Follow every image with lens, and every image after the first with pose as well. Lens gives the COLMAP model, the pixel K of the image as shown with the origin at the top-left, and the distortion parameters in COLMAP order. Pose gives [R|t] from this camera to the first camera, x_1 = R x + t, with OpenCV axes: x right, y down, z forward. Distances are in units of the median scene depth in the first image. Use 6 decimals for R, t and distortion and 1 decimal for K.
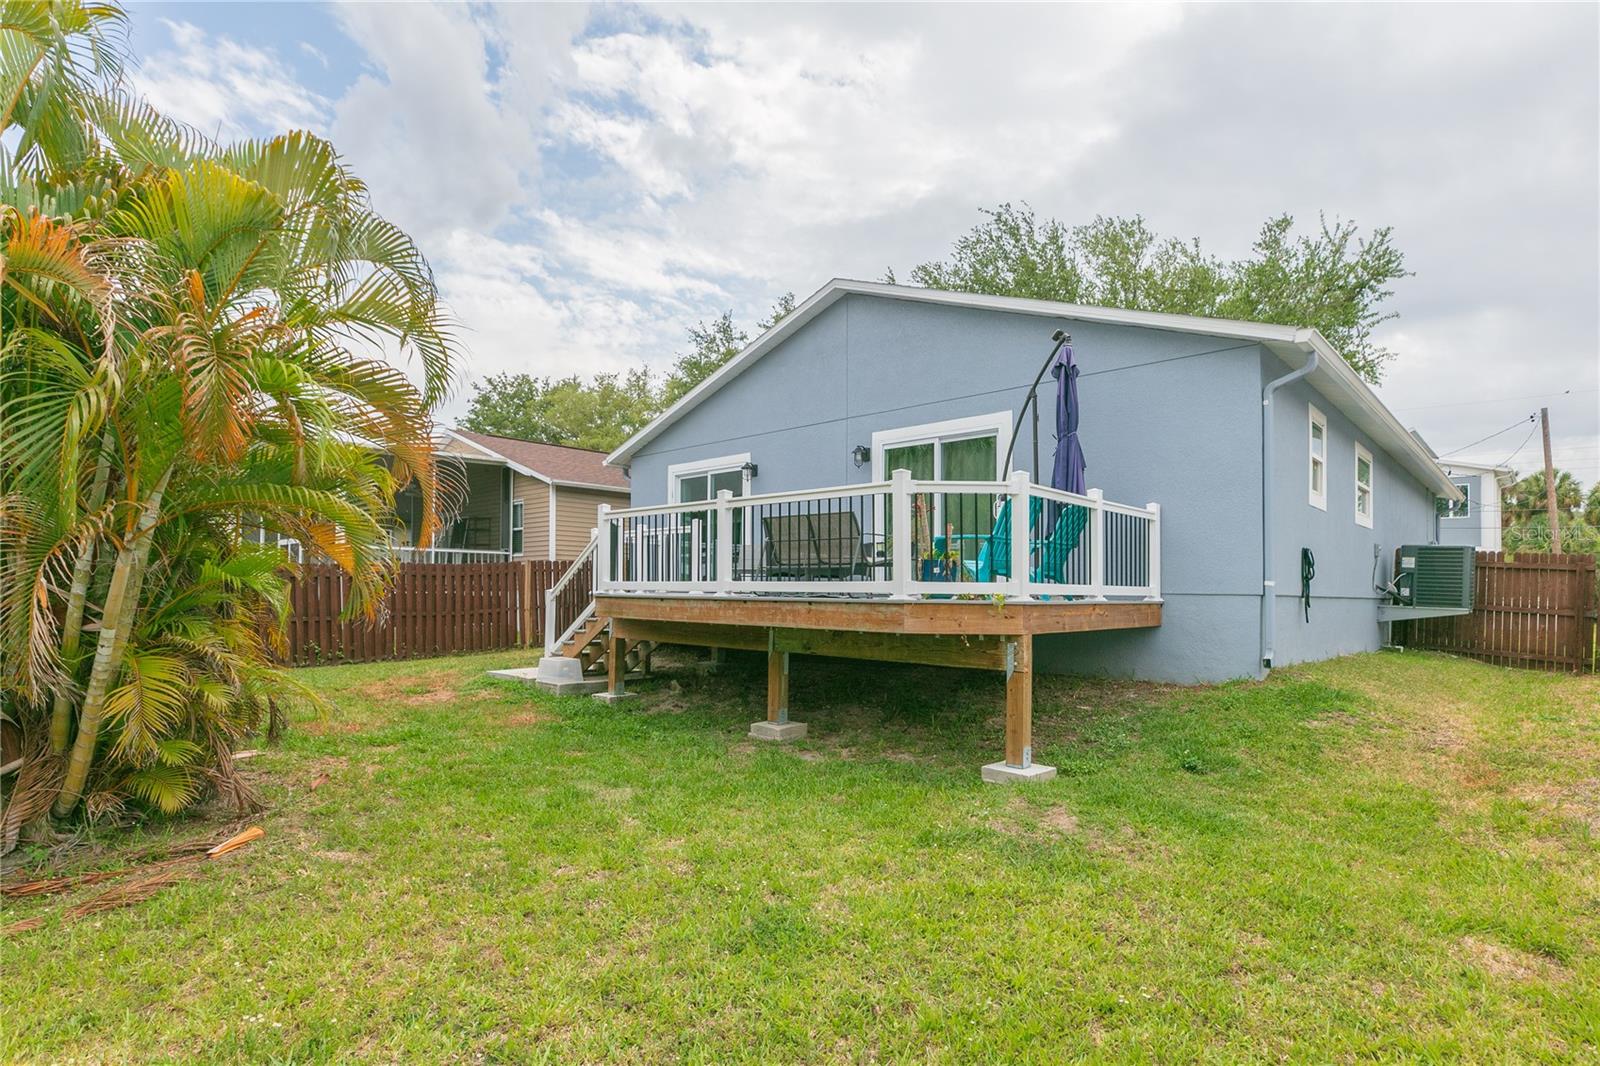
lens RADIAL K [[812.2, 0, 801.3], [0, 812.2, 592.3], [0, 0, 1]] dist [0.000036, -0.000003]
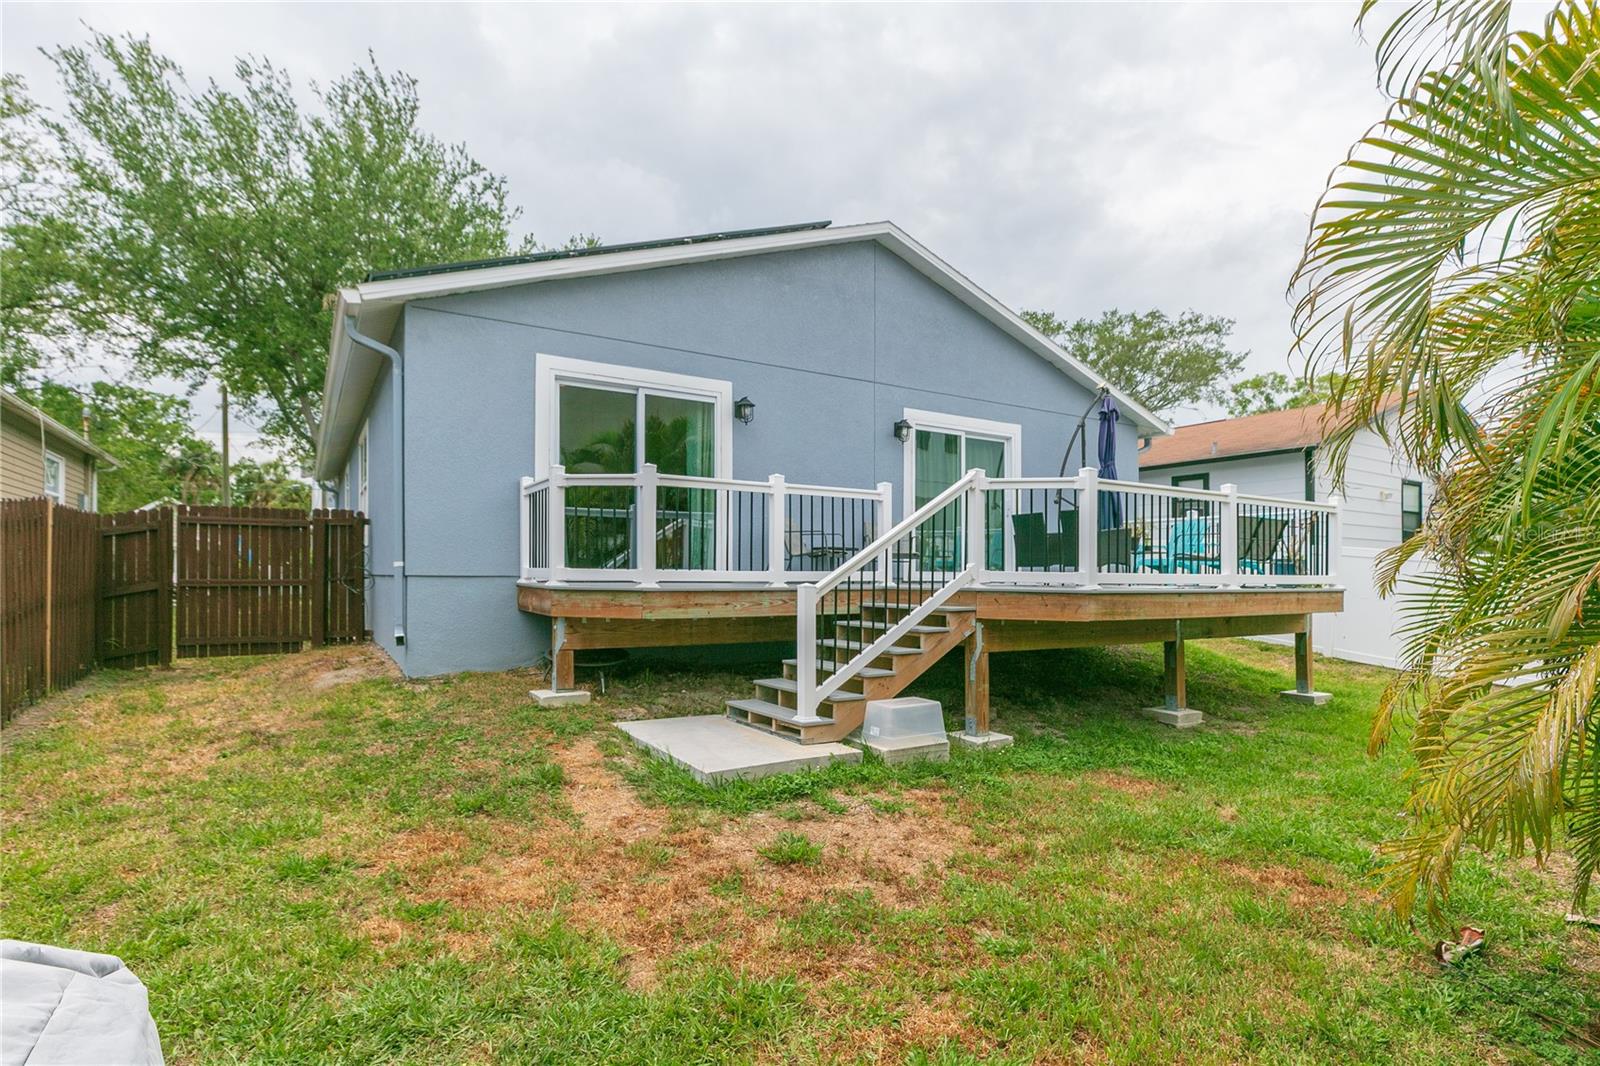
lens RADIAL K [[884.7, 0, 801.0], [0, 884.7, 566.3], [0, 0, 1]] dist [-0.000200, -0.000022]
pose [[0.219589, 0.006382, 0.975572, -0.938775], [-0.003293, 0.999978, -0.005801, -0.011738], [-0.975587, -0.001938, 0.219605, 0.919576]]
